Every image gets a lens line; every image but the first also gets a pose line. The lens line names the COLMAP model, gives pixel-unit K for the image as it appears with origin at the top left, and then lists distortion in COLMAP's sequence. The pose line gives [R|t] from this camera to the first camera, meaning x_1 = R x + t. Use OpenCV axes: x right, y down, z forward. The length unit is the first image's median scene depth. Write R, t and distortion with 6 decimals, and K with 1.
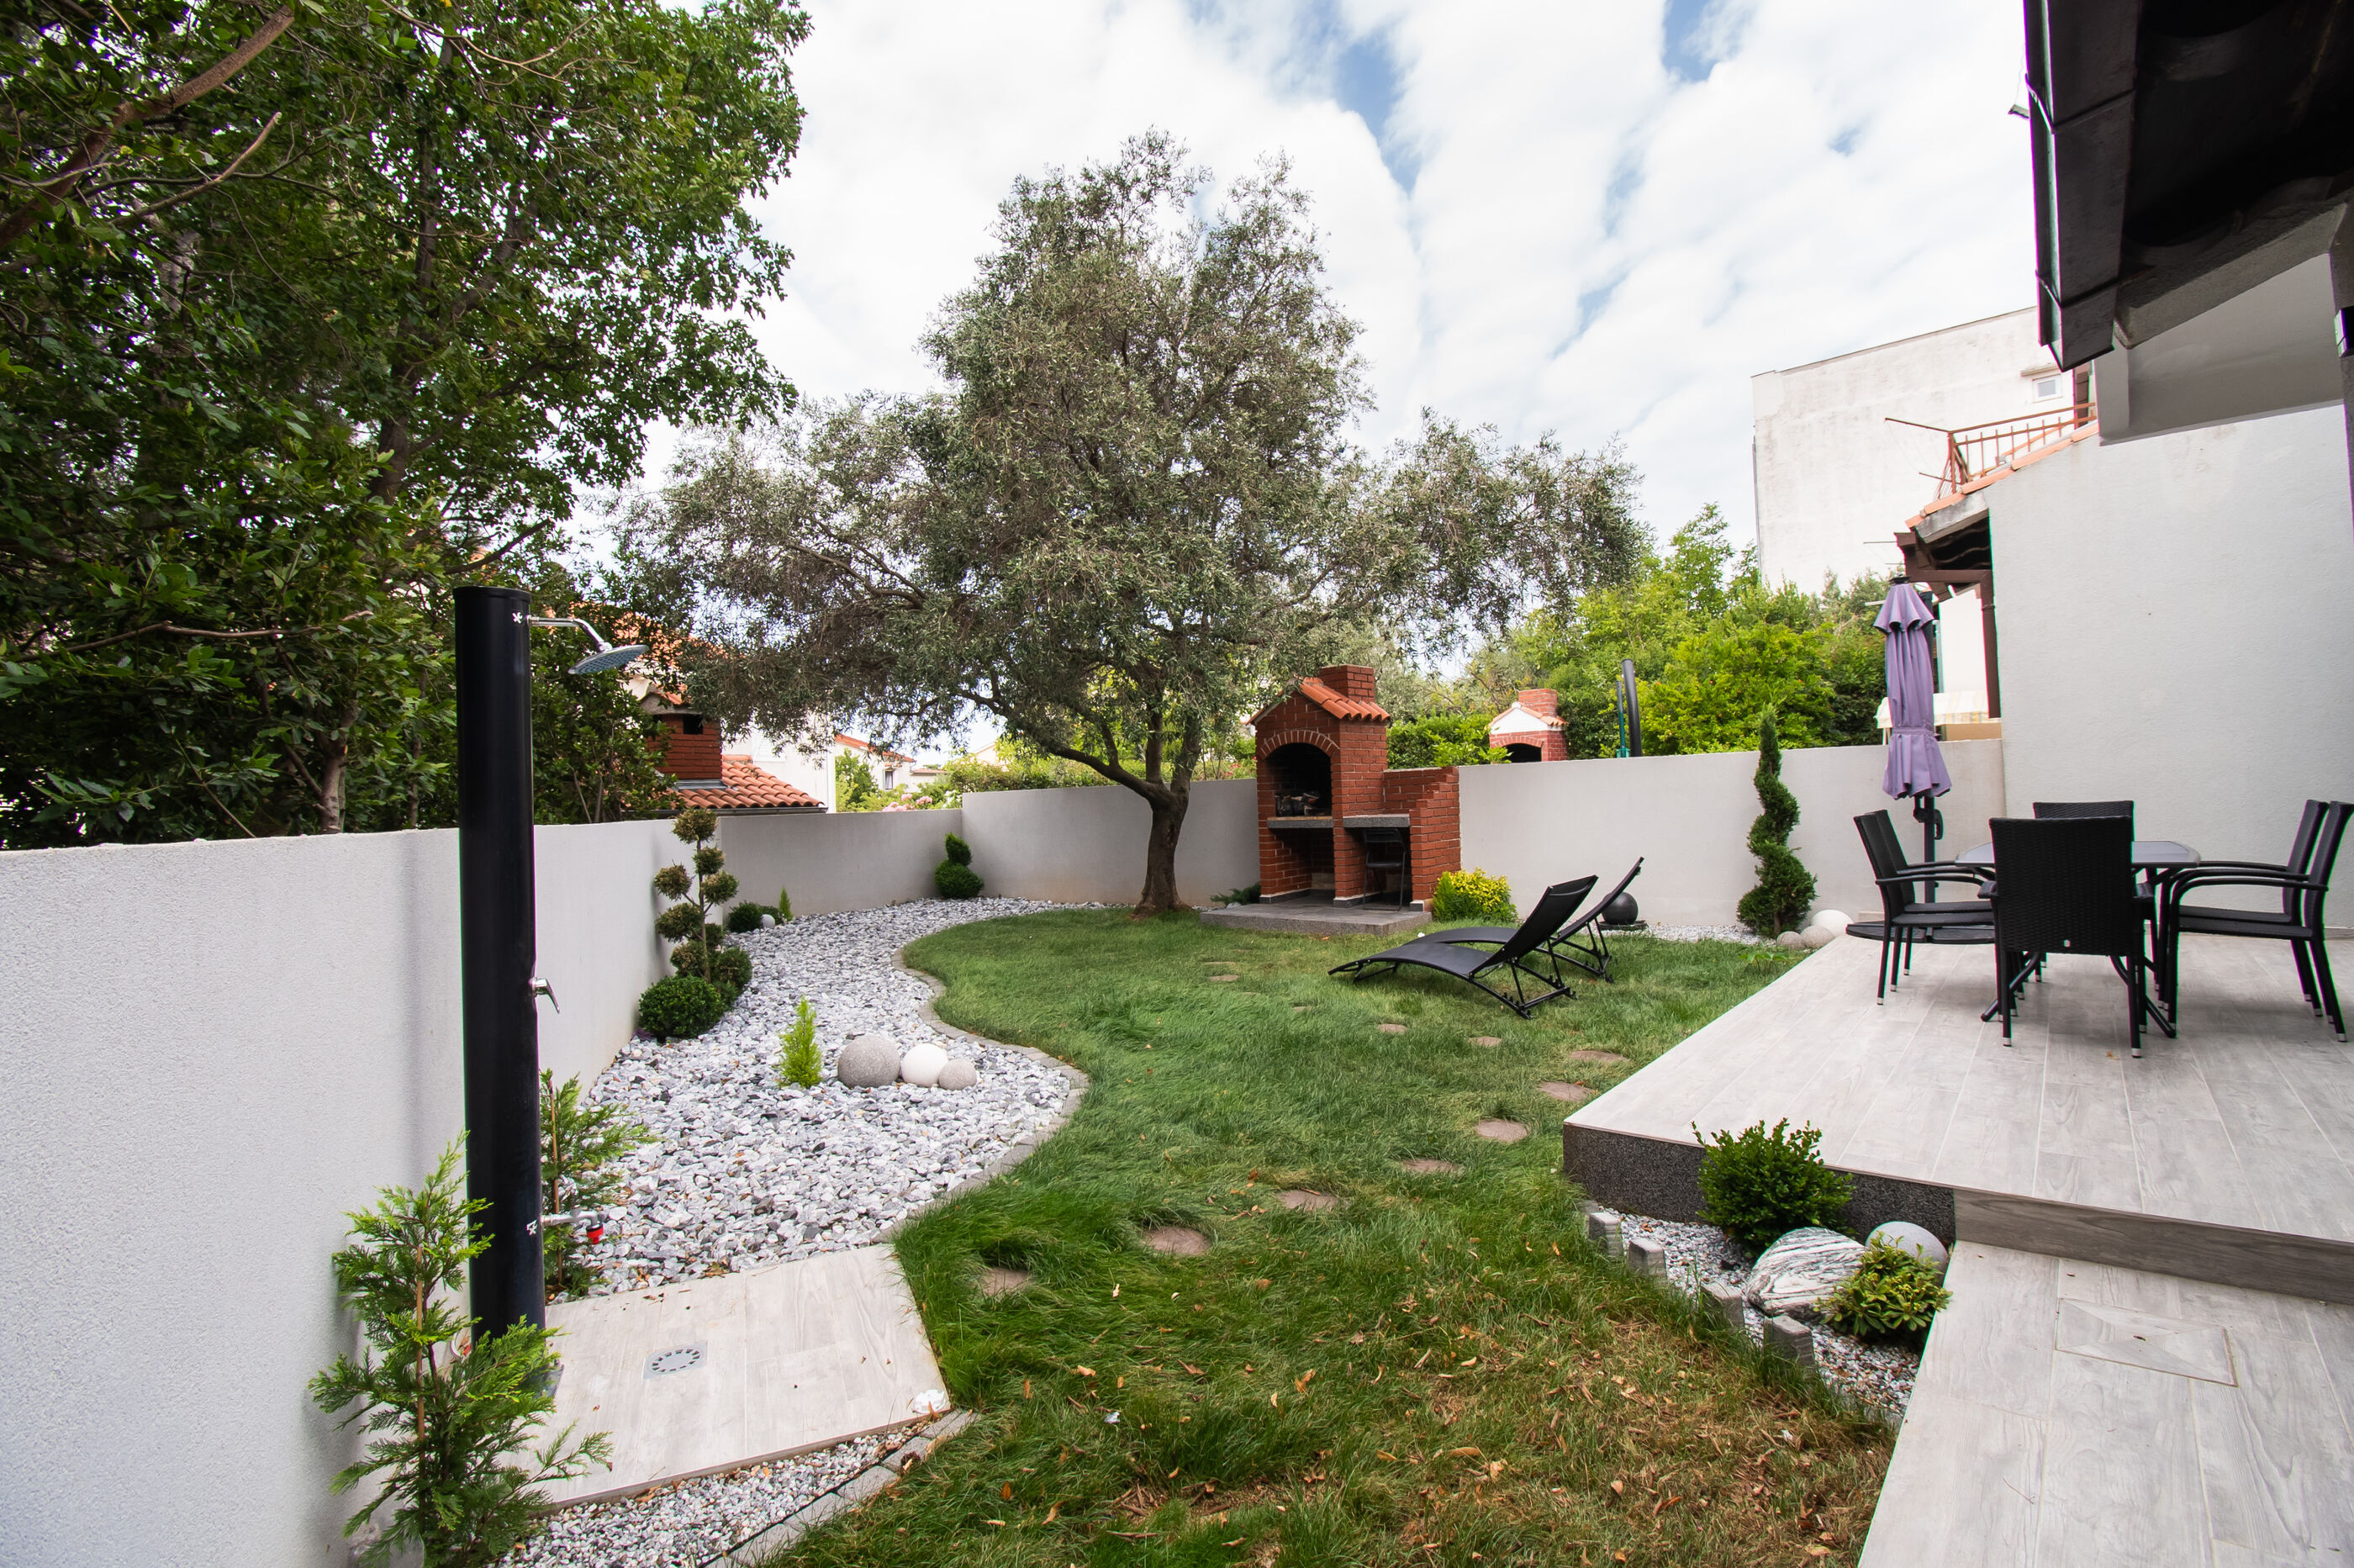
lens RADIAL K [[1043.2, 0, 1187.7], [0, 1043.2, 775.7], [0, 0, 1]] dist [0.010661, -0.019114]
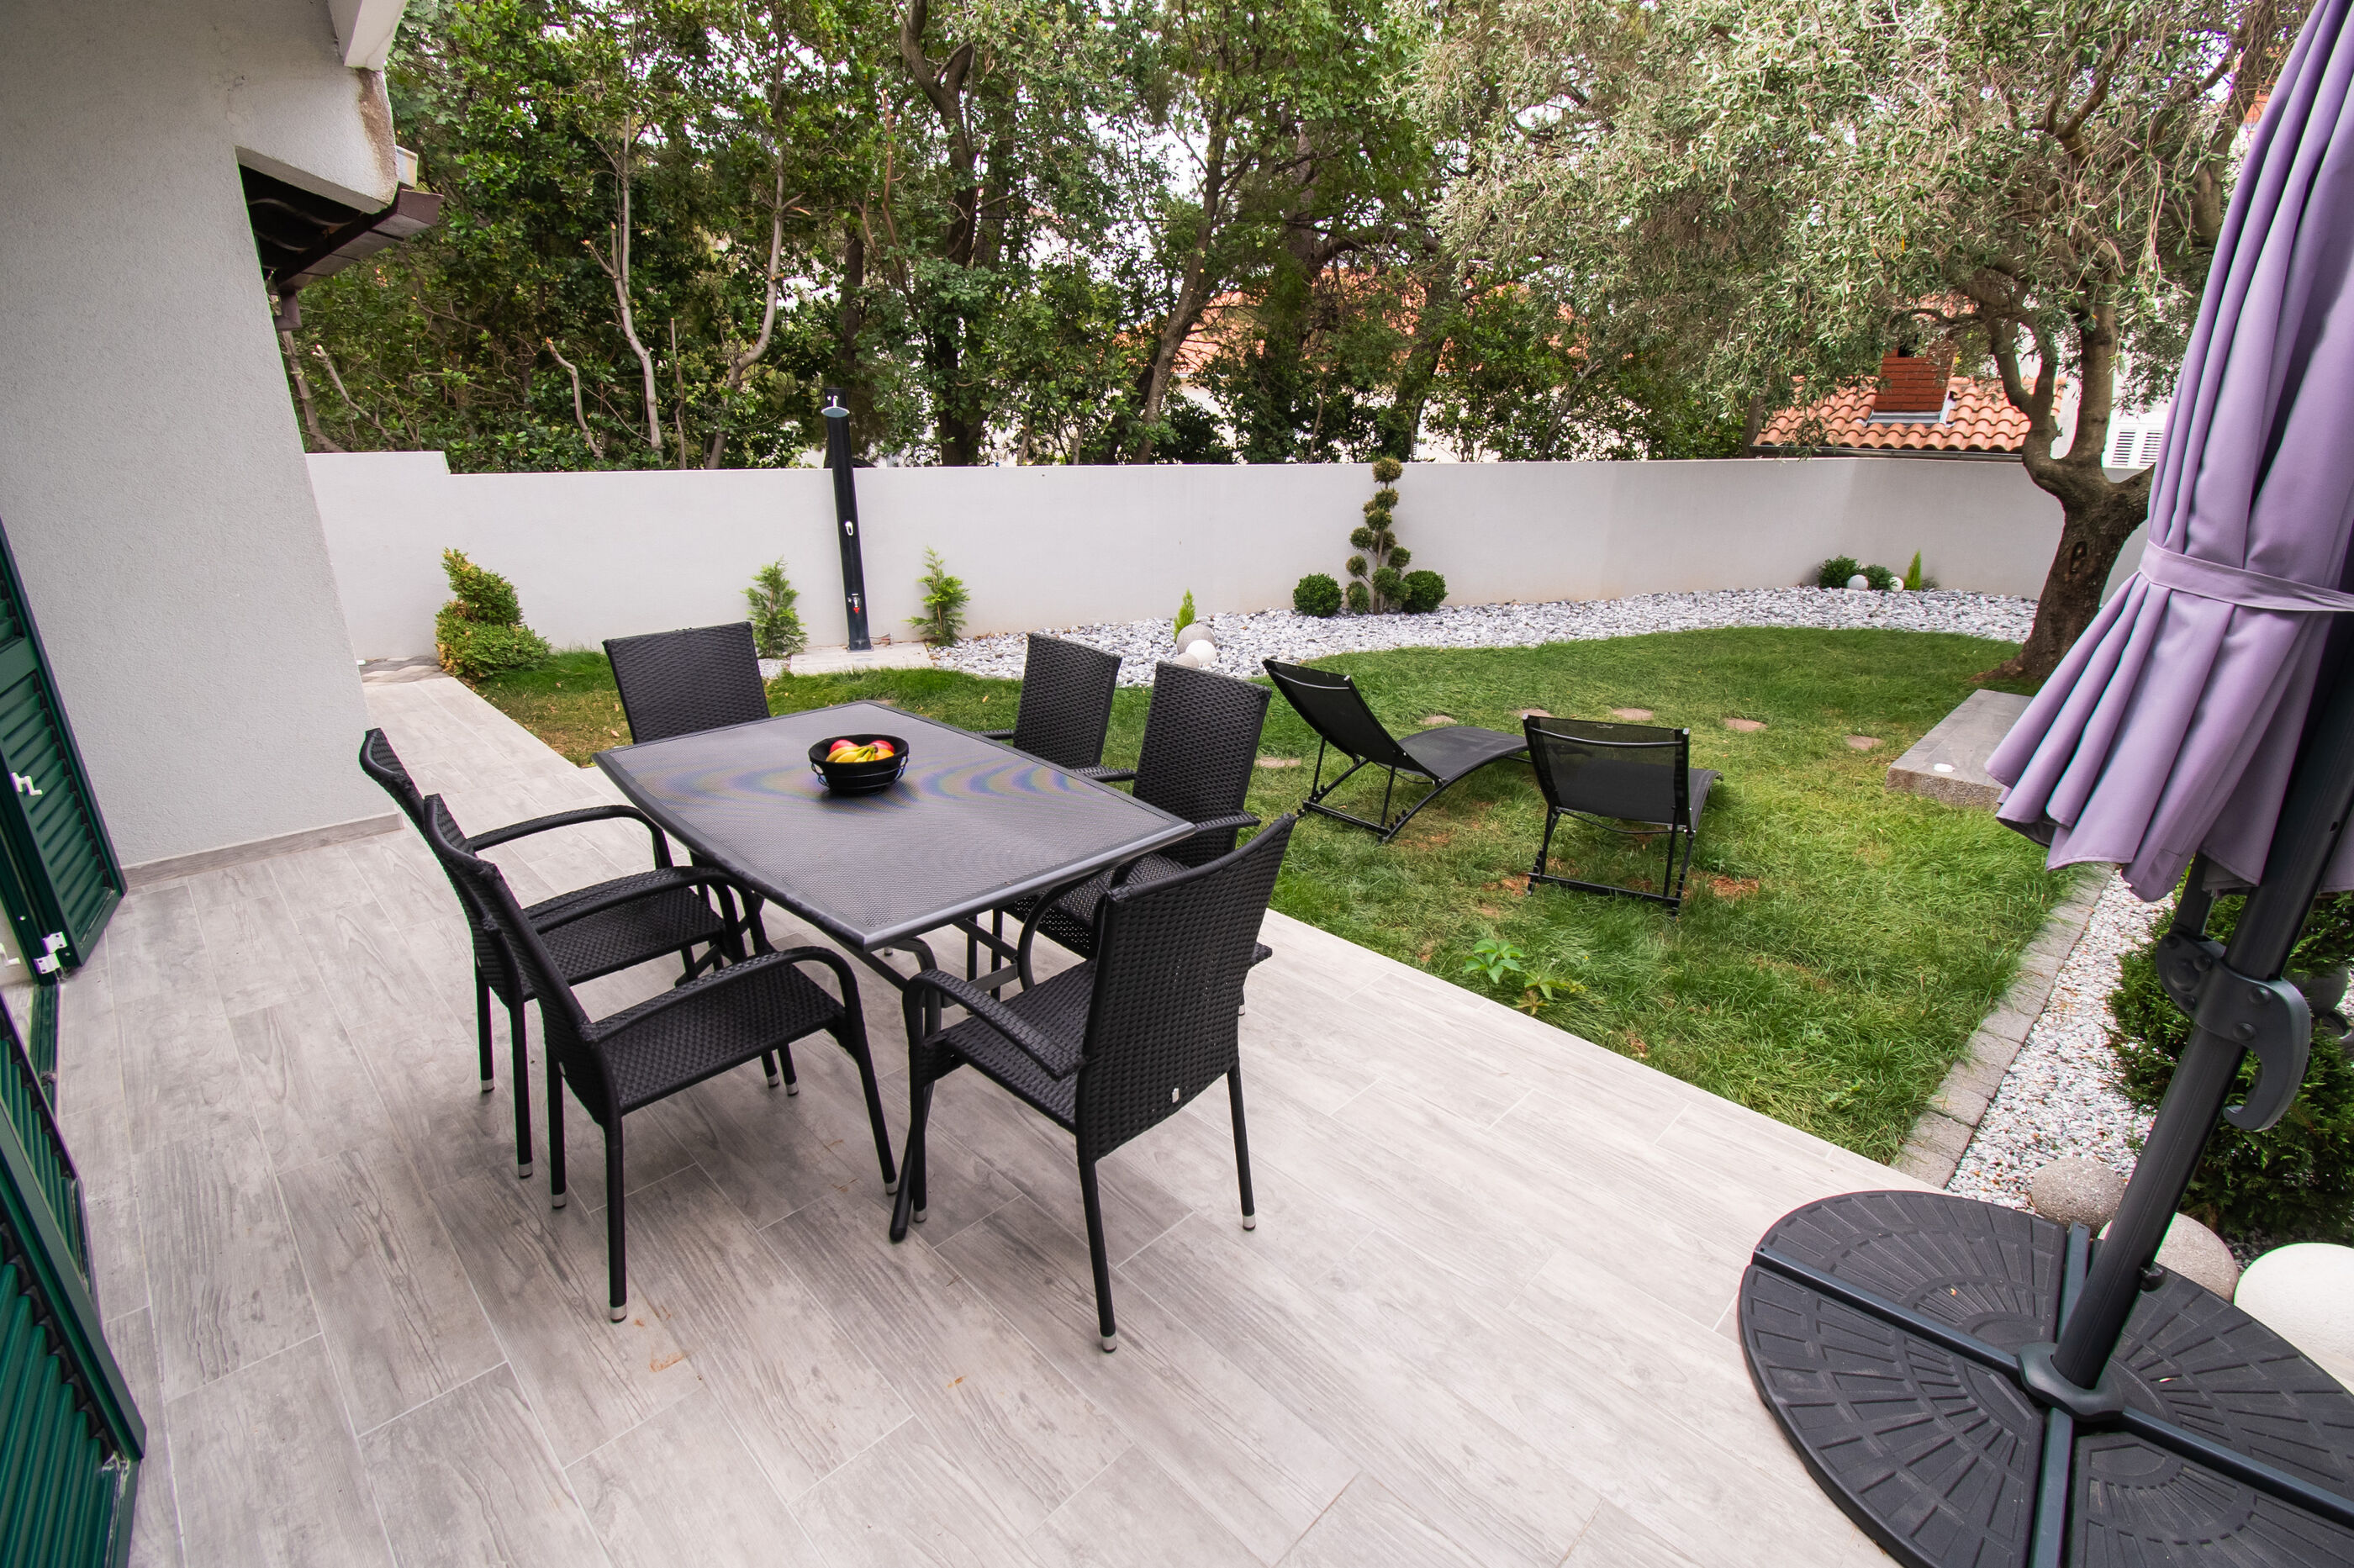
lens RADIAL K [[1061.2, 0, 1203.7], [0, 1061.2, 778.6], [0, 0, 1]] dist [0.011312, -0.019735]
pose [[-0.079303, 0.365580, -0.927395, 0.648980], [0.020814, 0.930730, 0.365115, -0.059356], [0.996633, 0.009652, -0.081418, 0.605296]]
